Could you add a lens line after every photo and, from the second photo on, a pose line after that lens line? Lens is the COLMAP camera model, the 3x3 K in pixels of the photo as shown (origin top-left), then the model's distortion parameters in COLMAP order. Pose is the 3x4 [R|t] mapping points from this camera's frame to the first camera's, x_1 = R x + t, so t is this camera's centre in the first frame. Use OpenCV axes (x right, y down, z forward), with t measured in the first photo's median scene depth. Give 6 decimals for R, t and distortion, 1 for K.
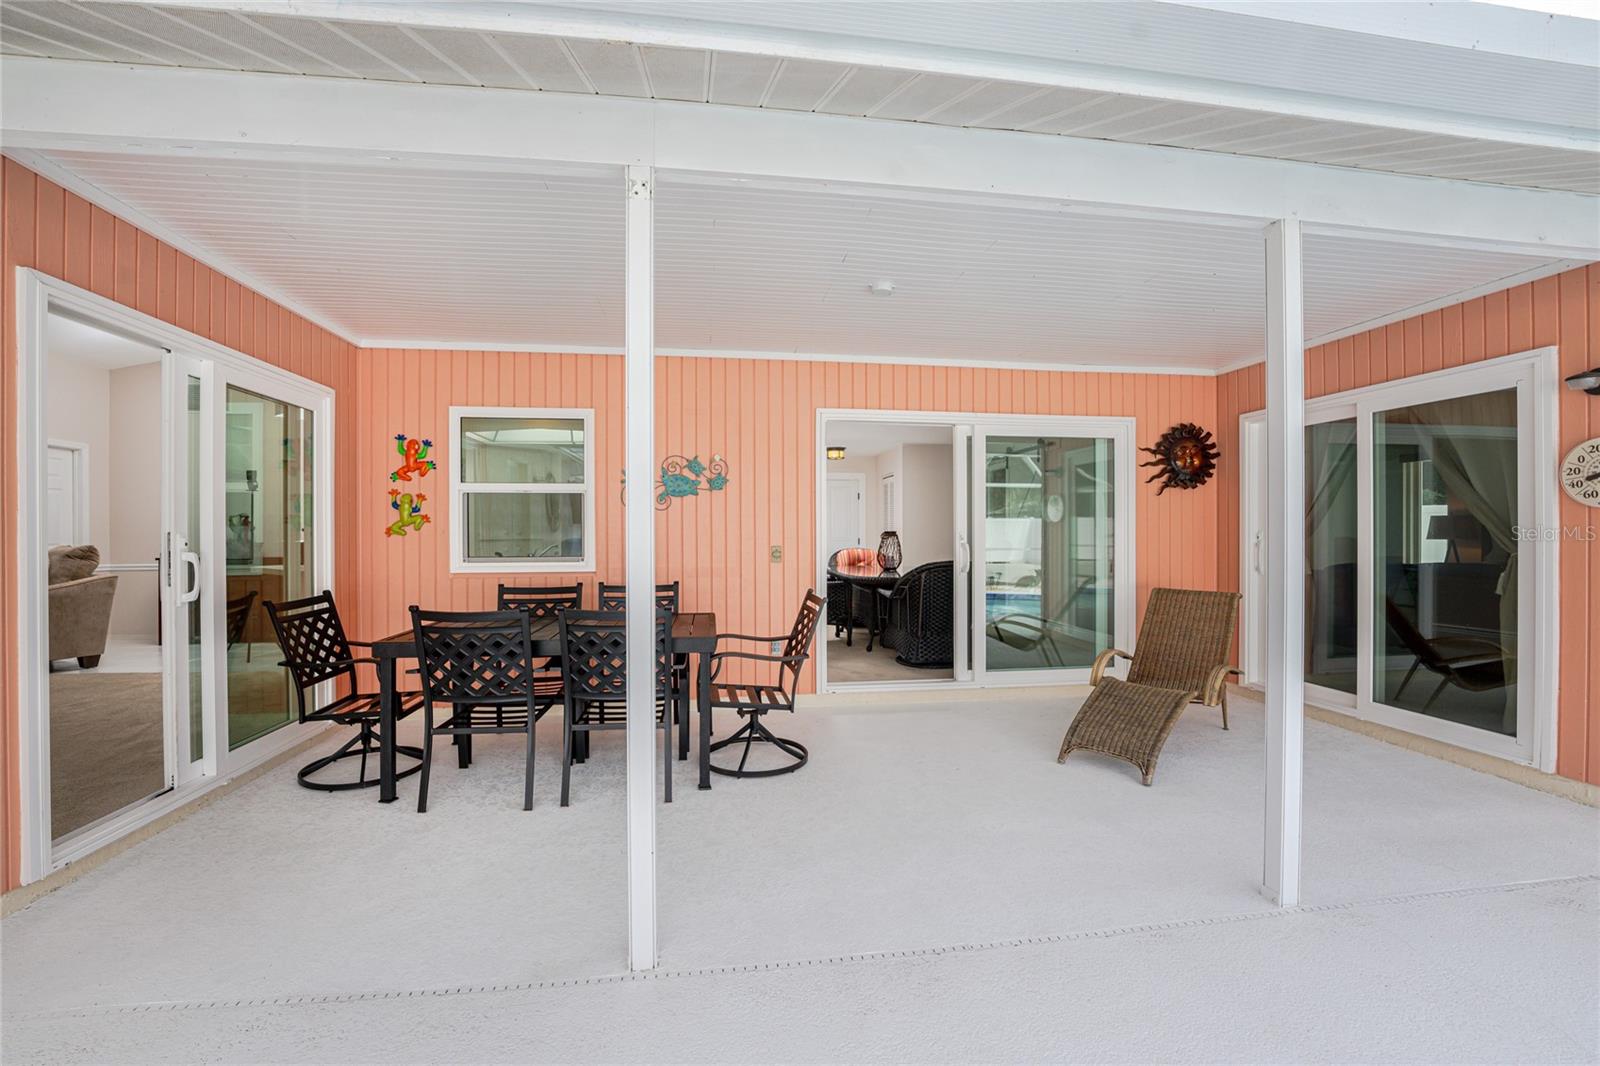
lens RADIAL K [[667.1, 0, 783.8], [0, 667.1, 532.5], [0, 0, 1]] dist [-0.002734, -0.000128]
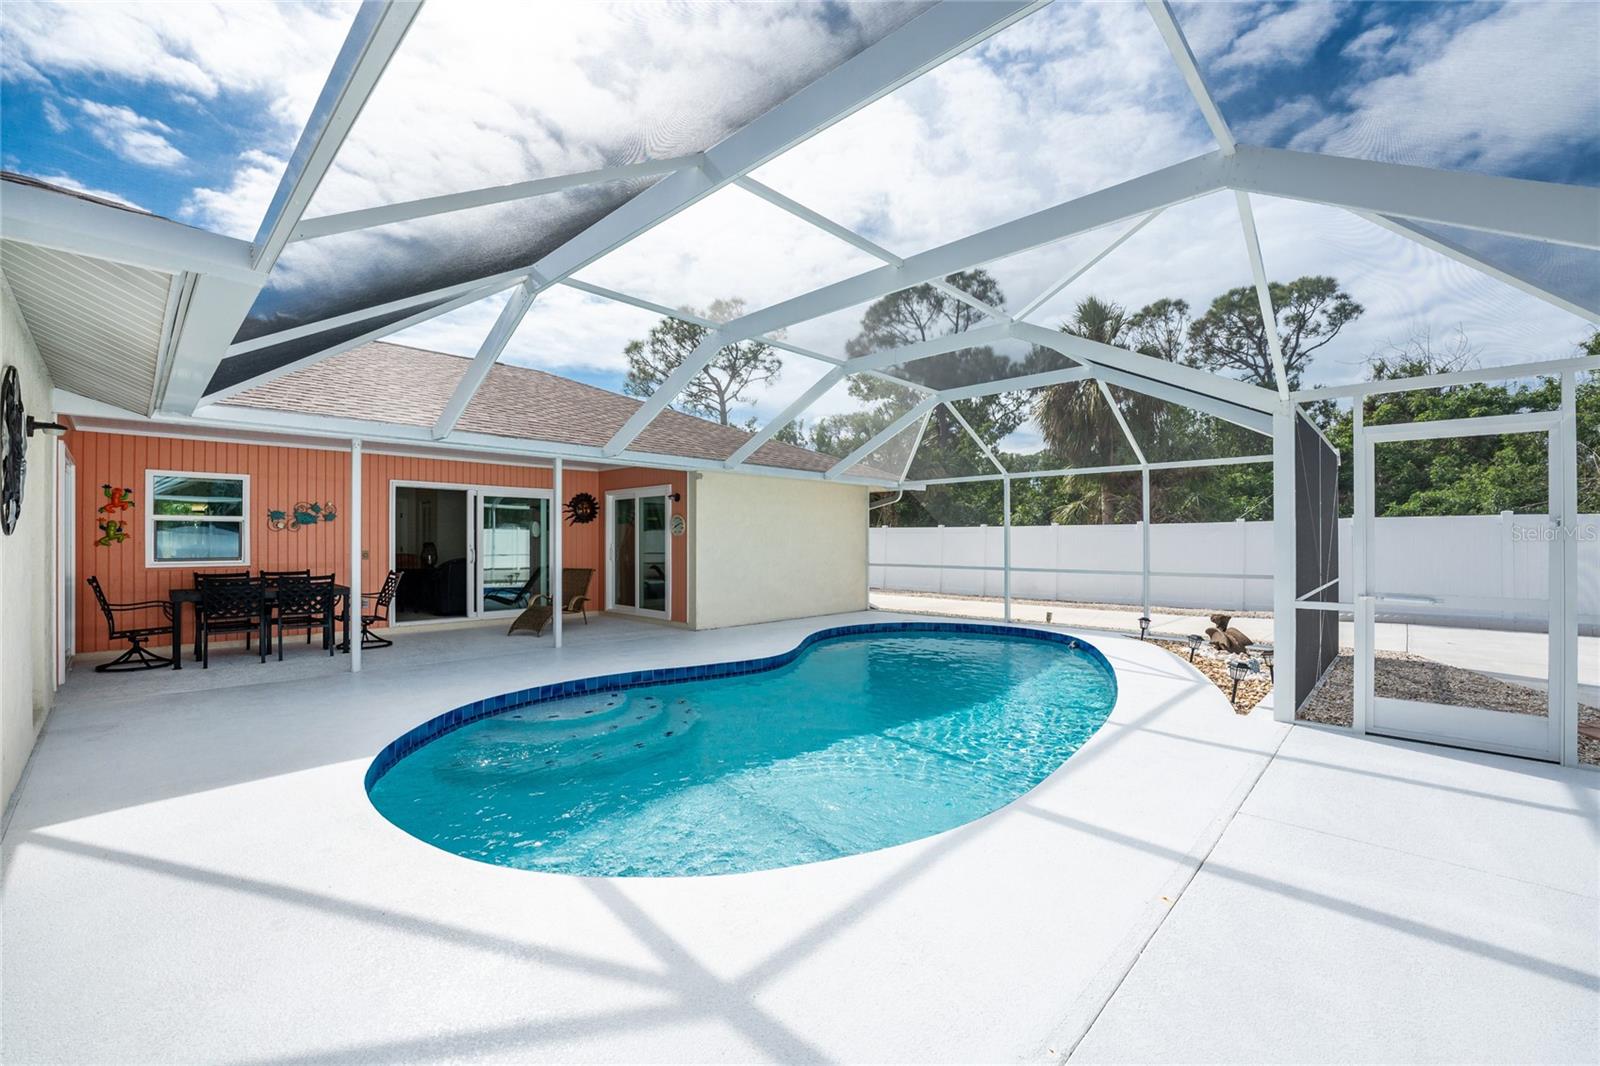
lens RADIAL K [[667.1, 0, 783.8], [0, 667.1, 532.5], [0, 0, 1]] dist [-0.002734, -0.000128]
pose [[0.774562, 0.010025, 0.632418, -0.303907], [-0.000623, 0.999886, -0.015087, -0.004532], [-0.632497, 0.011292, 0.774480, -1.281502]]
